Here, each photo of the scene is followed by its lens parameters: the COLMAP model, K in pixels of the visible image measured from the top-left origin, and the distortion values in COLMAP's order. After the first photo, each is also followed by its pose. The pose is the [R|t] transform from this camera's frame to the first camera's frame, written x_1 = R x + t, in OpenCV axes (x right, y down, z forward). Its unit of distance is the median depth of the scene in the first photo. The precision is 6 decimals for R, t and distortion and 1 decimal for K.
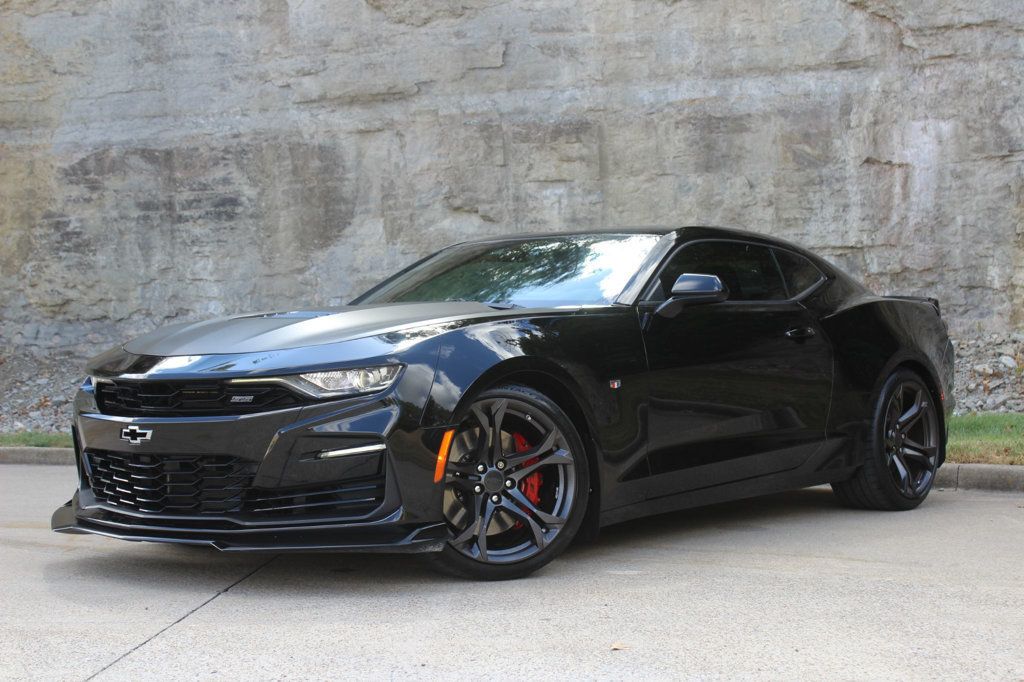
lens RADIAL K [[1620.2, 0, 512.0], [0, 1620.2, 341.0], [0, 0, 1]] dist [-0.040114, 0.065576]
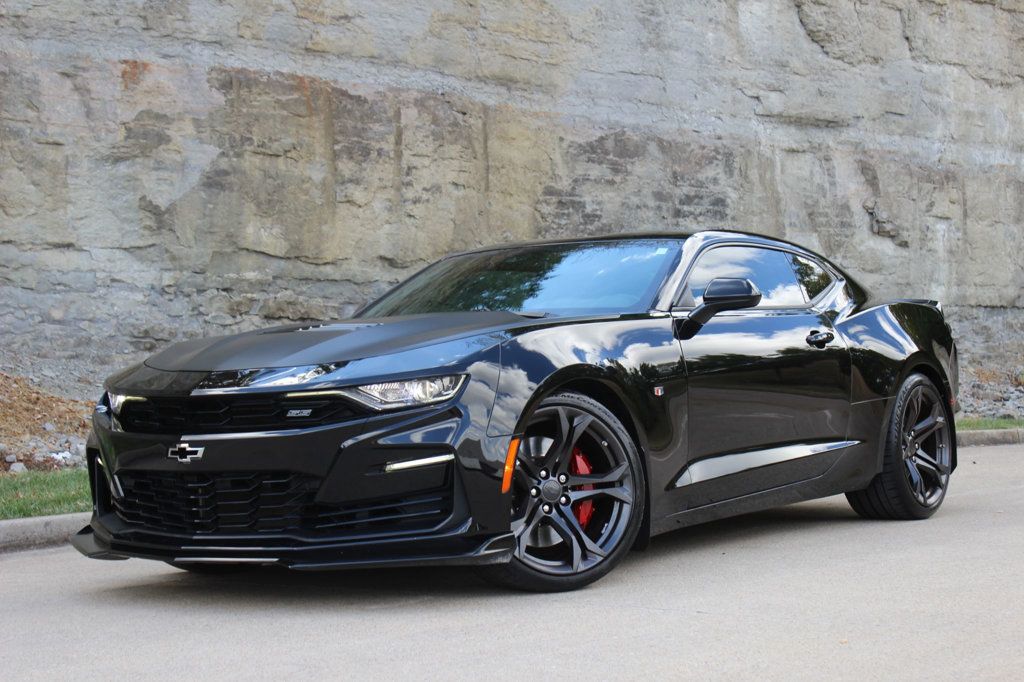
lens RADIAL K [[1811.4, 0, 512.0], [0, 1811.4, 341.0], [0, 0, 1]] dist [-0.001175, -0.033862]
pose [[0.580944, 0.042543, 0.812831, -1.162514], [-0.014517, 0.999016, -0.041912, 0.049628], [-0.813814, 0.012549, 0.580990, 0.450340]]
